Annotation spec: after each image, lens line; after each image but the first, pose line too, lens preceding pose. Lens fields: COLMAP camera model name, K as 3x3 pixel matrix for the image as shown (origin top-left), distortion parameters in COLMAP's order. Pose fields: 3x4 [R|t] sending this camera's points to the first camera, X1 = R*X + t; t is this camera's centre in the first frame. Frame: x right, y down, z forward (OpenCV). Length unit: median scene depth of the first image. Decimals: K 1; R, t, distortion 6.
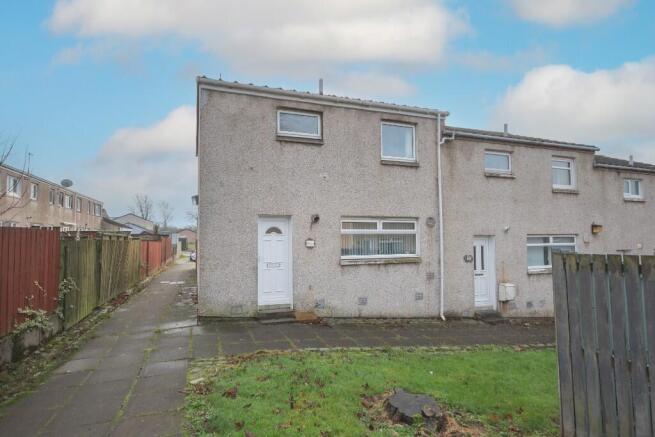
lens RADIAL K [[364.3, 0, 327.7], [0, 364.3, 220.1], [0, 0, 1]] dist [-0.000248, 0.000084]
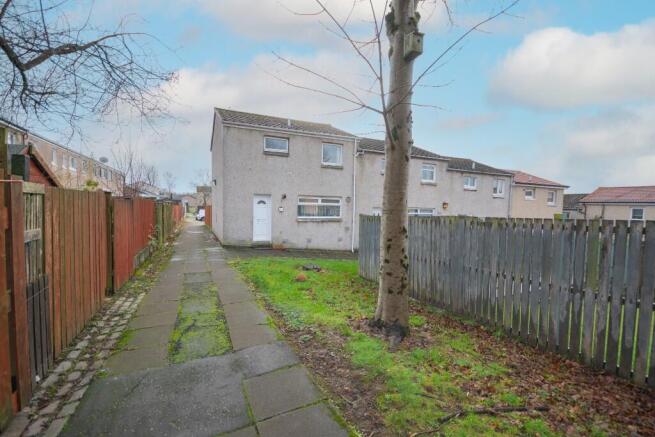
lens RADIAL K [[290.6, 0, 324.2], [0, 290.6, 219.2], [0, 0, 1]] dist [-0.010806, -0.000202]
pose [[0.996878, 0.023070, 0.075515, 0.055012], [-0.030216, 0.995028, 0.094899, -0.031340], [-0.072951, -0.096884, 0.992619, -0.455963]]
